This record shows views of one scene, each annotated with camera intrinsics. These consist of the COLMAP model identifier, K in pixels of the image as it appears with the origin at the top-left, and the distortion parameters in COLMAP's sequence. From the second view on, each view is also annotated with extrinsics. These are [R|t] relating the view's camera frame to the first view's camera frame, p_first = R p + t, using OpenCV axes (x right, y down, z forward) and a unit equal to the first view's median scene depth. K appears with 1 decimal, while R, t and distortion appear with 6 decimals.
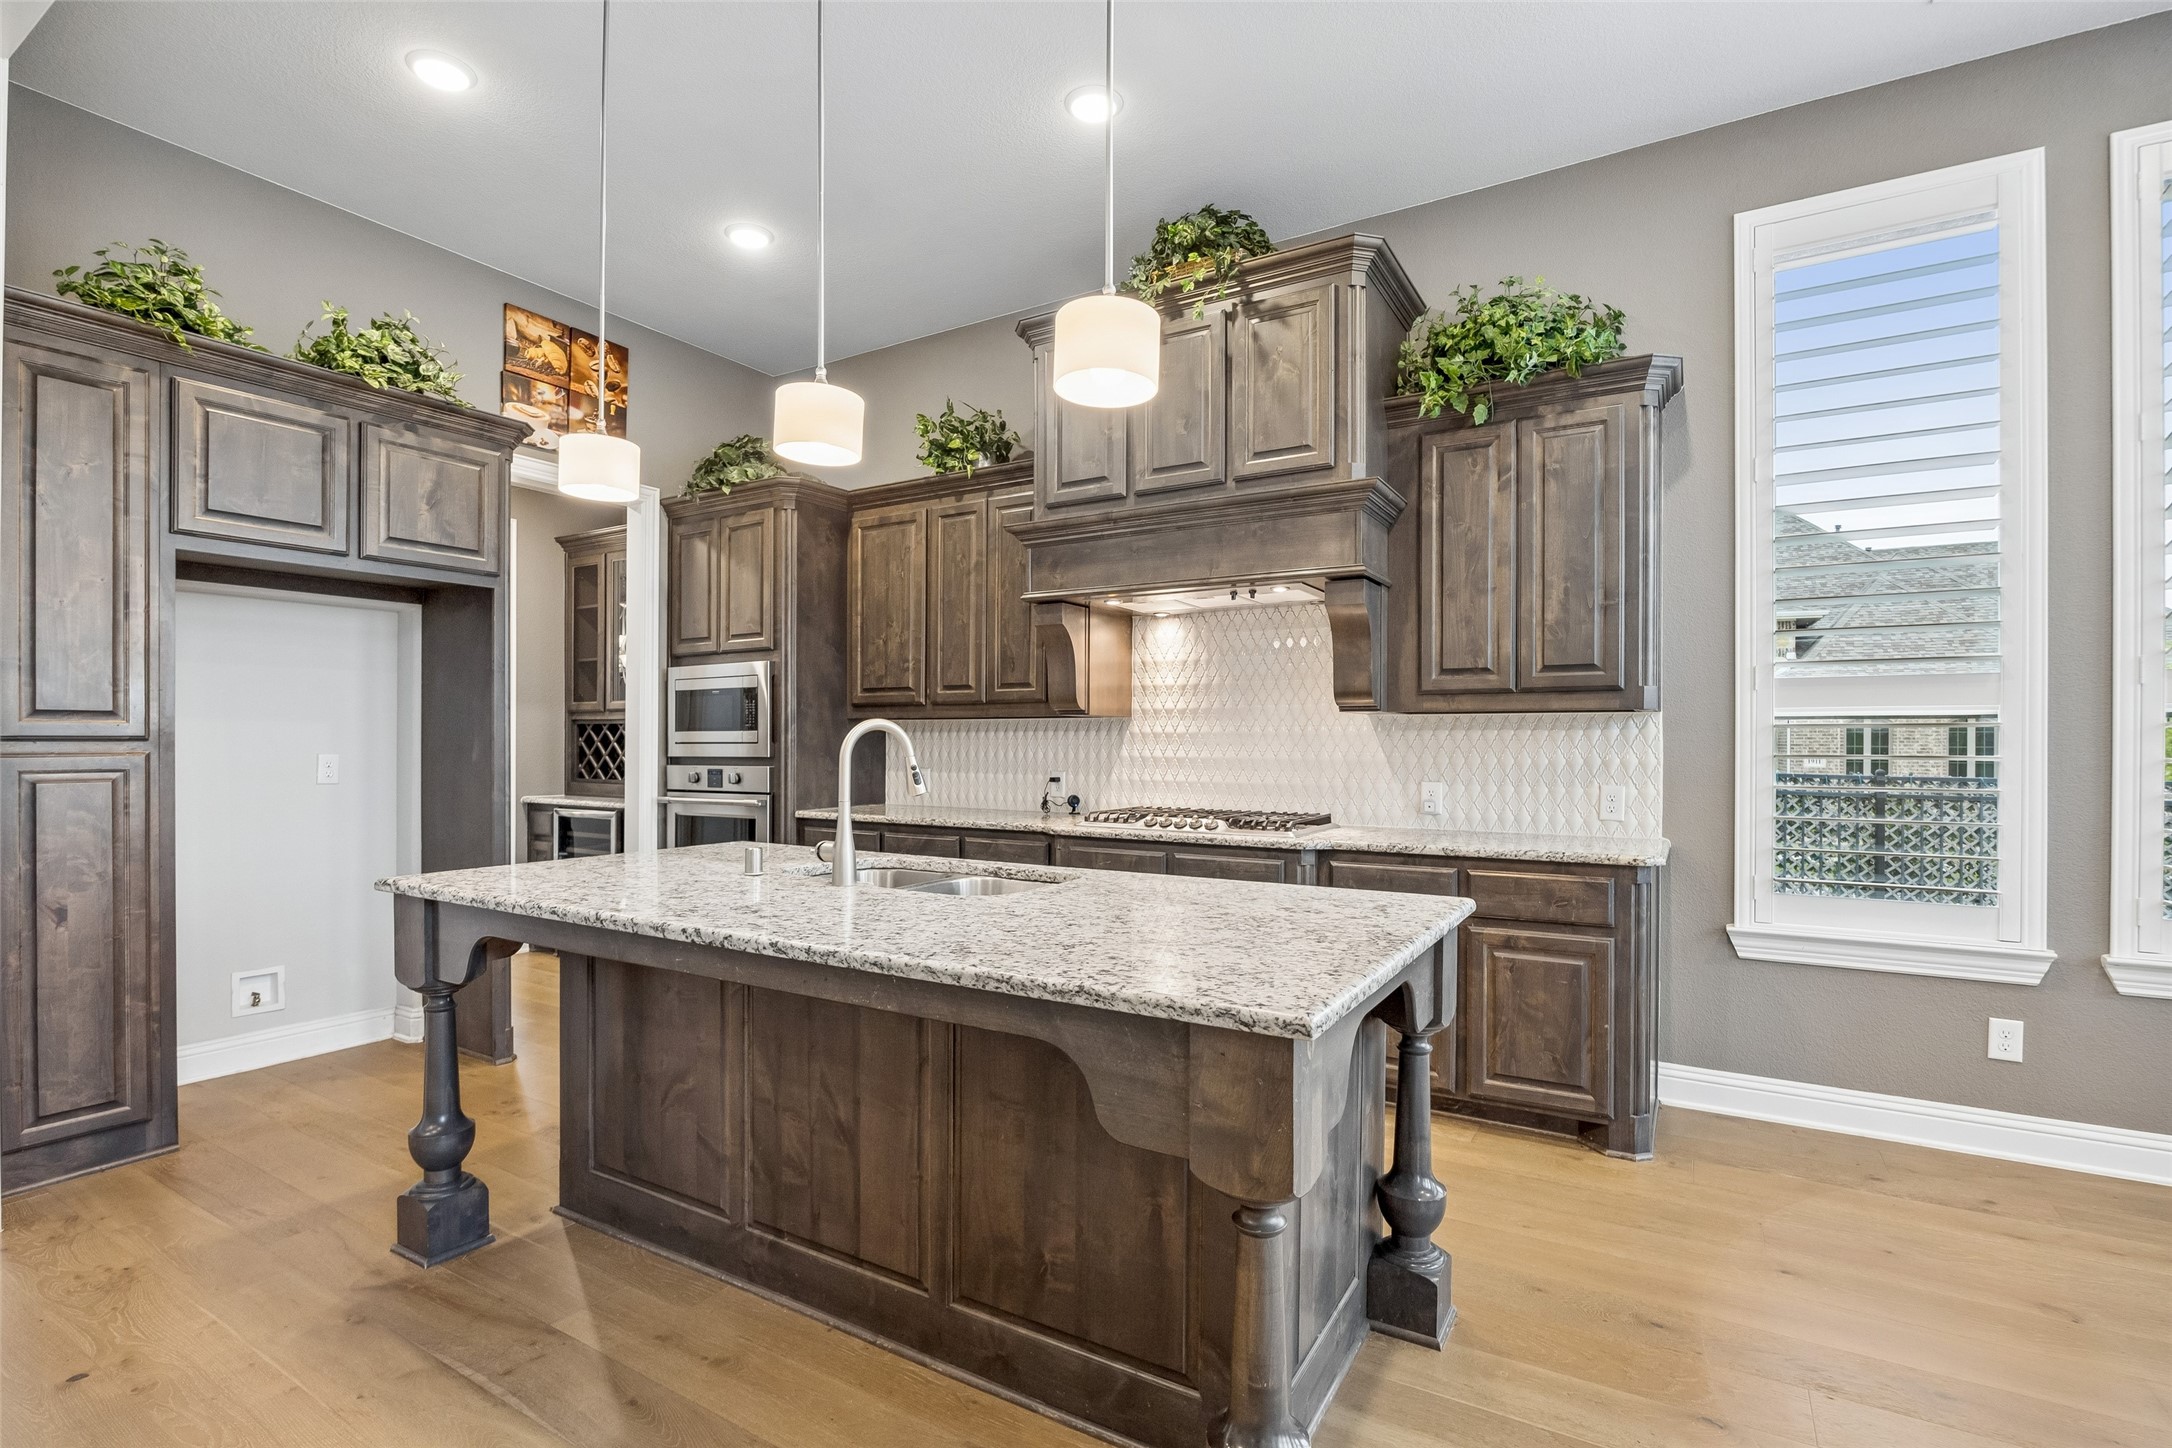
lens RADIAL K [[1008.3, 0, 1083.2], [0, 1008.3, 747.2], [0, 0, 1]] dist [-0.014633, 0.001253]
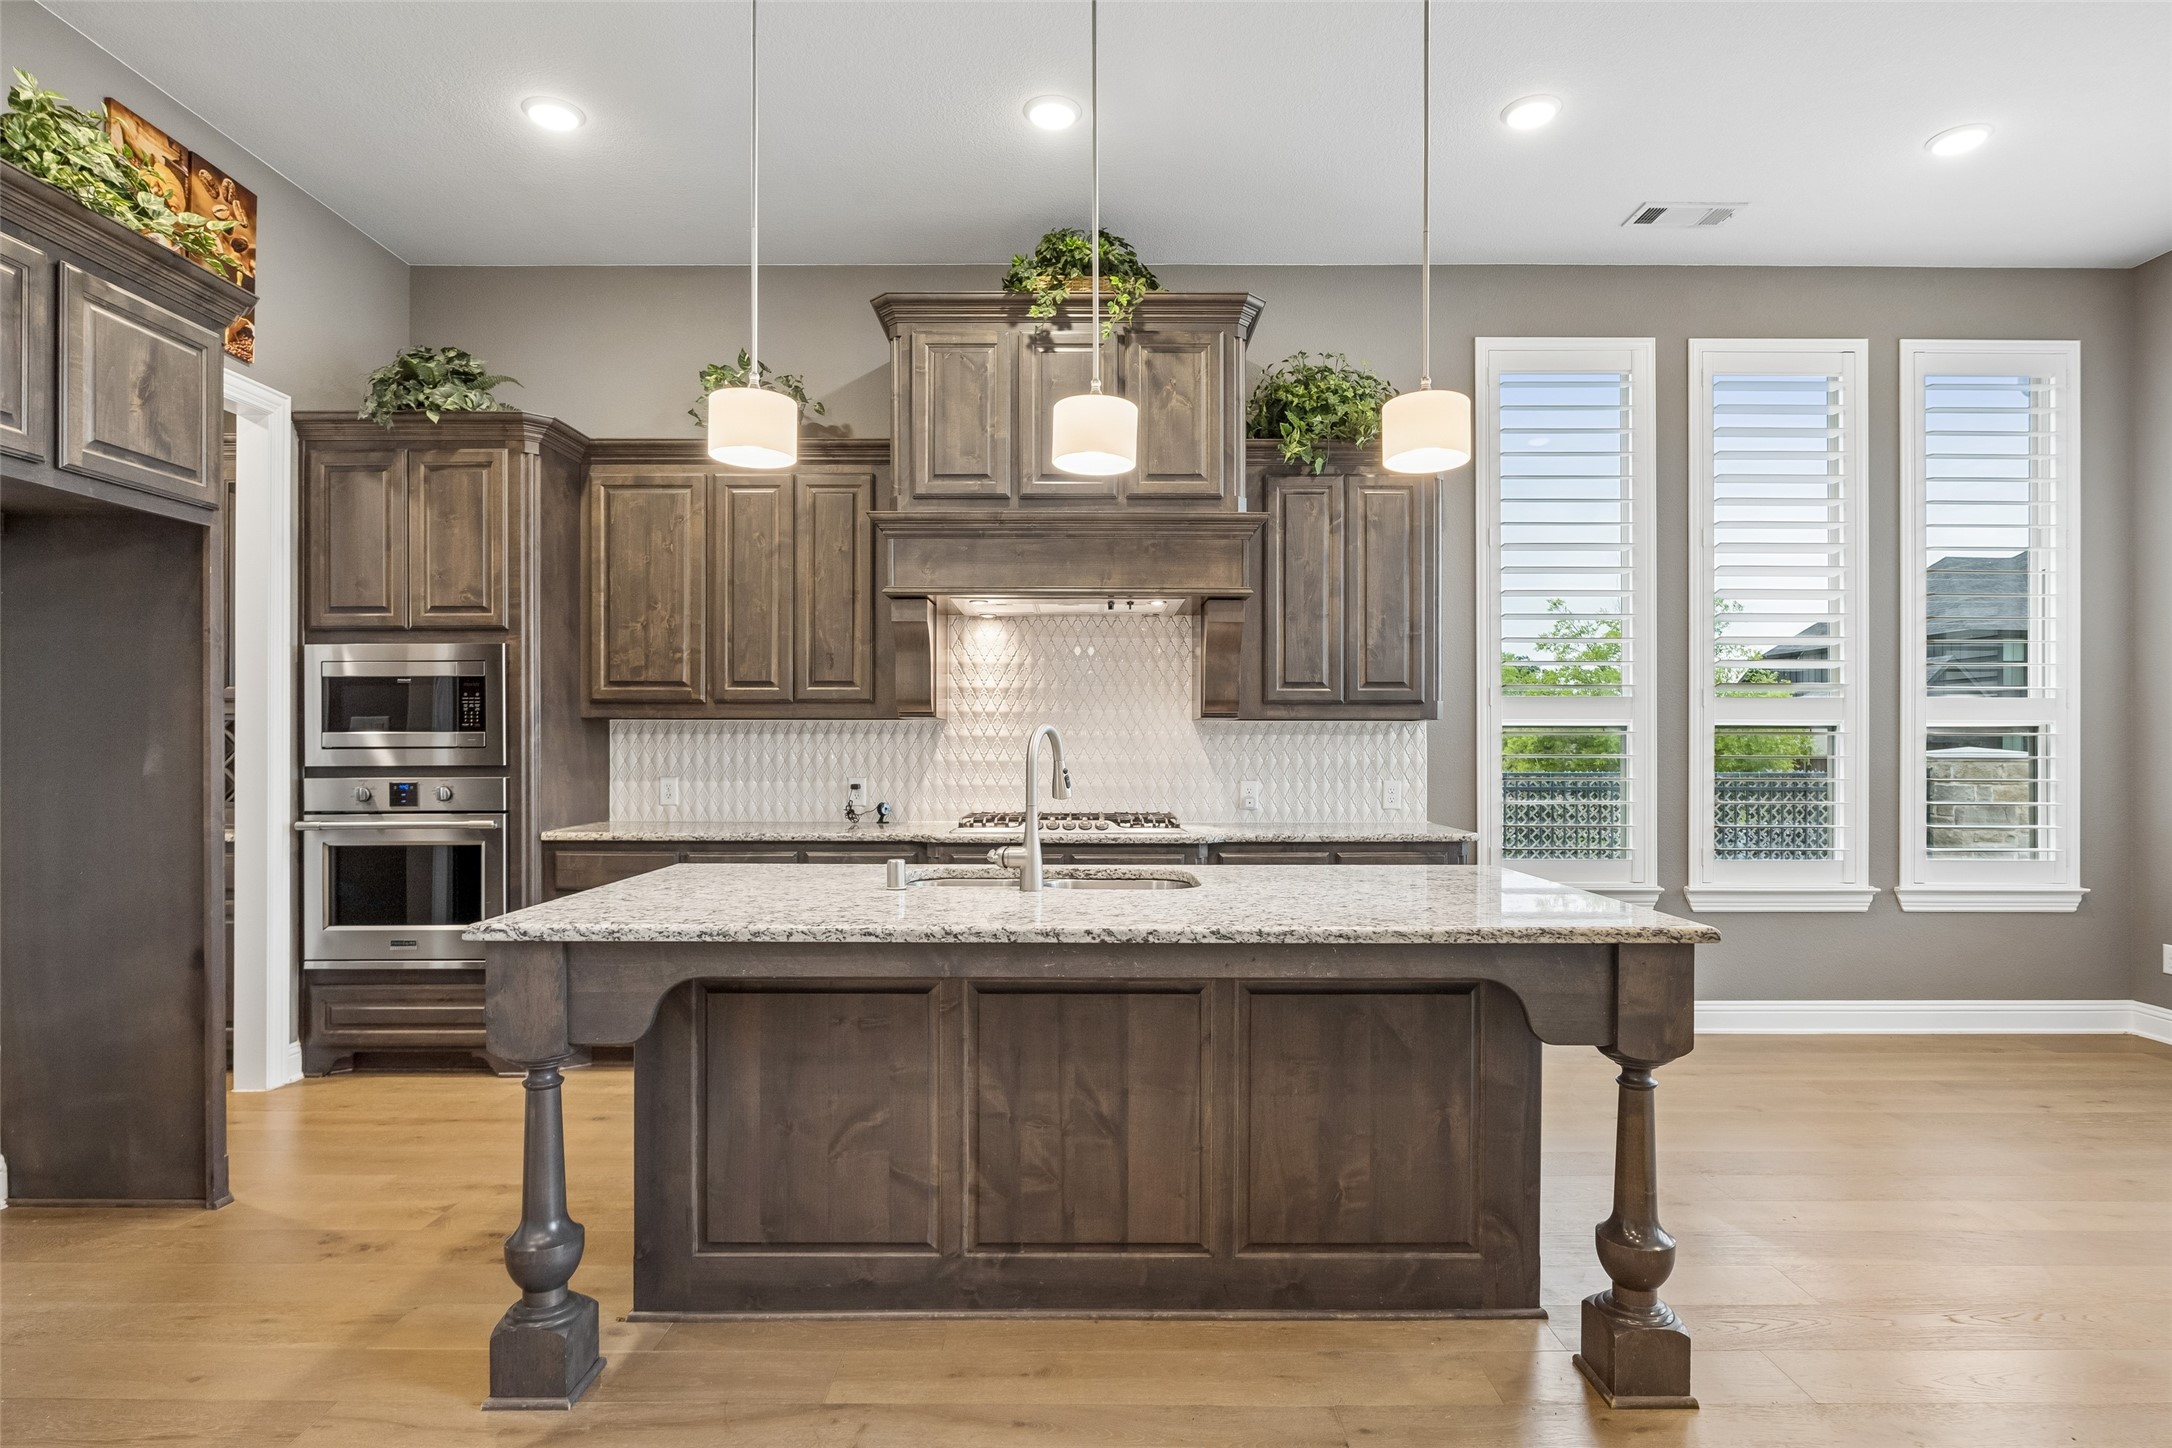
lens RADIAL K [[1125.3, 0, 1082.3], [0, 1125.3, 754.7], [0, 0, 1]] dist [-0.007691, -0.000461]
pose [[0.855037, -0.005328, 0.518540, -0.518082], [0.003673, 0.999984, 0.004218, -0.000699], [-0.518554, -0.001702, 0.855043, 0.018723]]
